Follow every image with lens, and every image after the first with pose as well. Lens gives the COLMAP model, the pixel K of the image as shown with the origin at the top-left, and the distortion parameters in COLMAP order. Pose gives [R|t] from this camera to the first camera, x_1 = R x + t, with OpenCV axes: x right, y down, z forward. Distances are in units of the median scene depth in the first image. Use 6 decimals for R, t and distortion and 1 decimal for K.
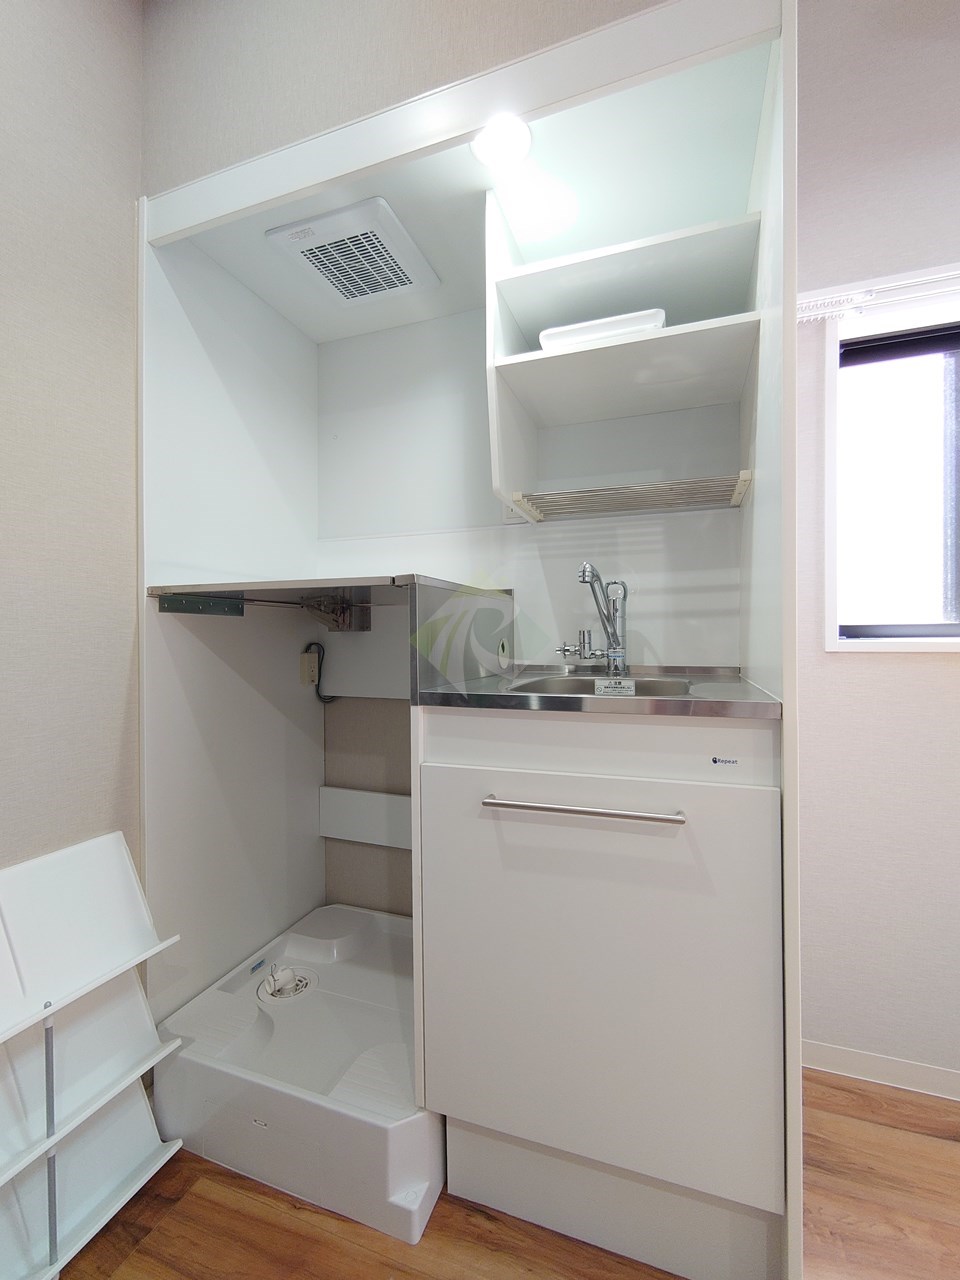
lens RADIAL K [[548.4, 0, 482.0], [0, 548.4, 647.4], [0, 0, 1]] dist [-0.002149, -0.000793]
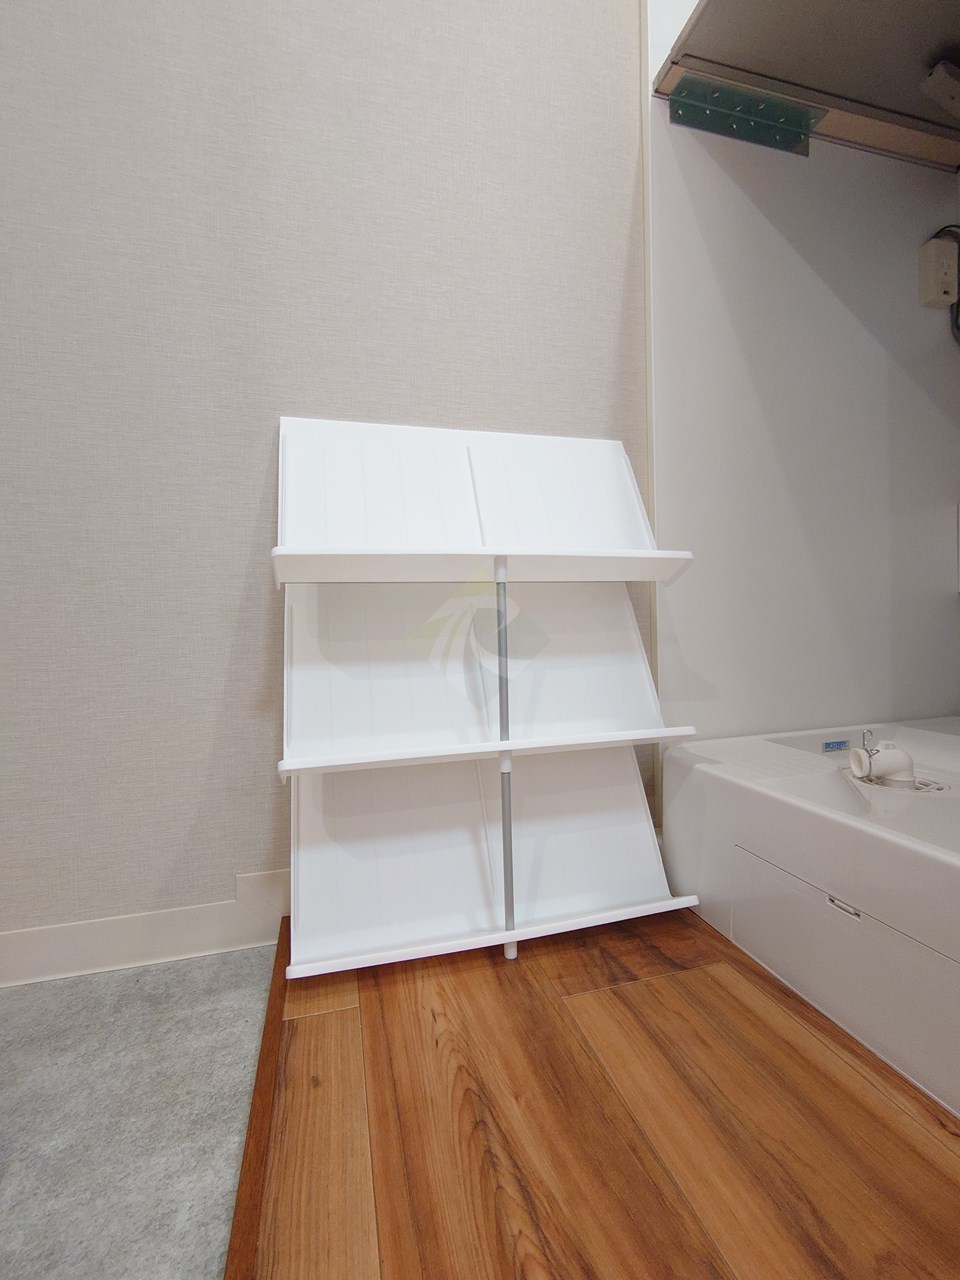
lens RADIAL K [[548.4, 0, 482.0], [0, 548.4, 647.4], [0, 0, 1]] dist [-0.002149, -0.000793]
pose [[0.577527, 0.013801, -0.816255, -0.194854], [0.019097, 0.999355, 0.030409, 0.592096], [0.816148, -0.033150, 0.576891, 0.460021]]
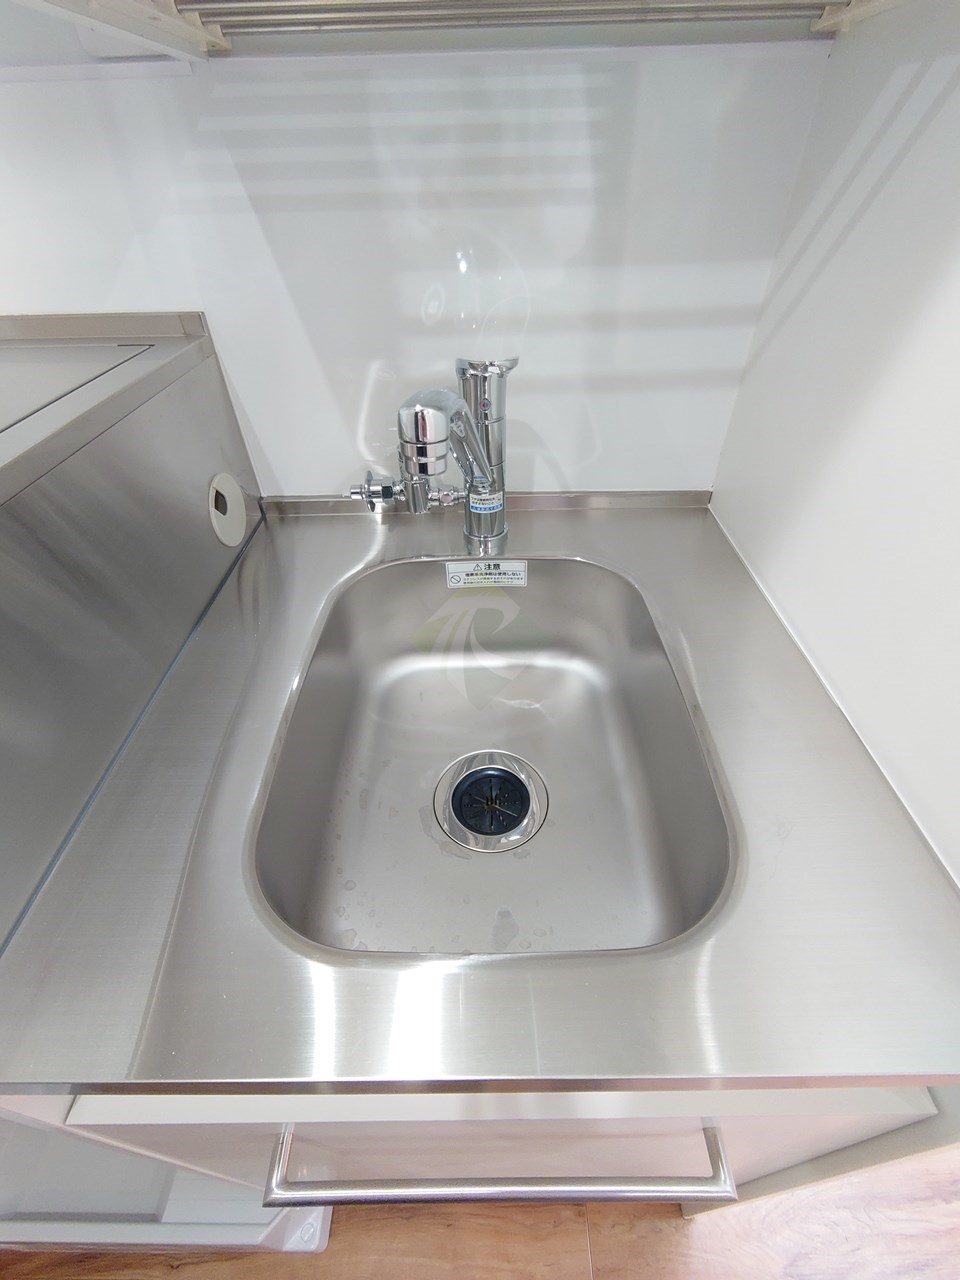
lens RADIAL K [[548.4, 0, 482.0], [0, 548.4, 647.4], [0, 0, 1]] dist [-0.002149, -0.000793]
pose [[0.939787, -0.238675, 0.244612, 0.121637], [0.024148, 0.760324, 0.649095, -0.228973], [-0.340907, -0.604104, 0.720306, 0.719040]]
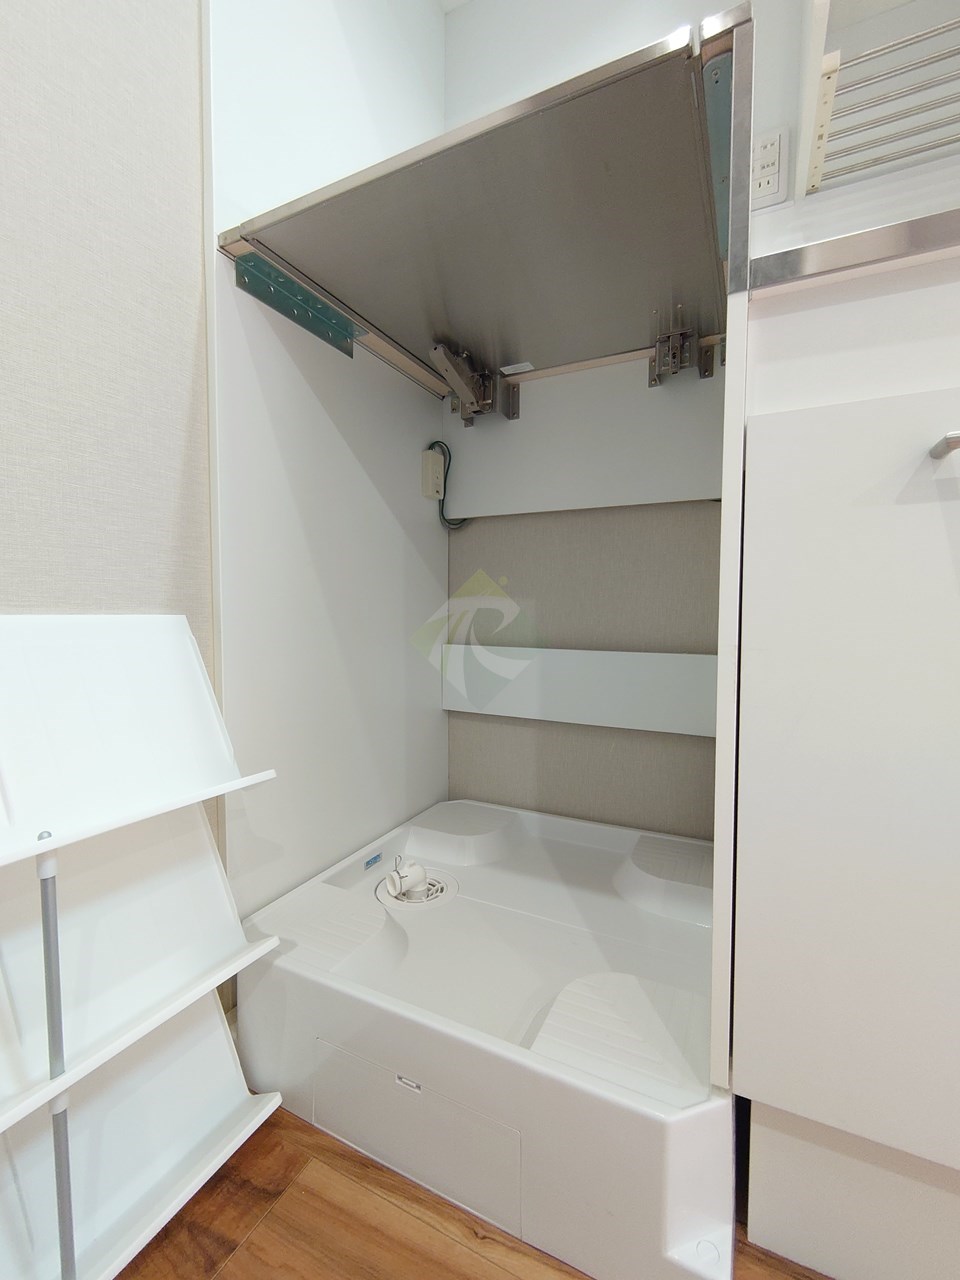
lens RADIAL K [[548.4, 0, 482.0], [0, 548.4, 647.4], [0, 0, 1]] dist [-0.002149, -0.000793]
pose [[0.993483, 0.015836, -0.112874, -0.252308], [-0.009927, 0.998560, 0.052721, 0.347874], [0.113546, -0.051257, 0.992210, 0.421783]]
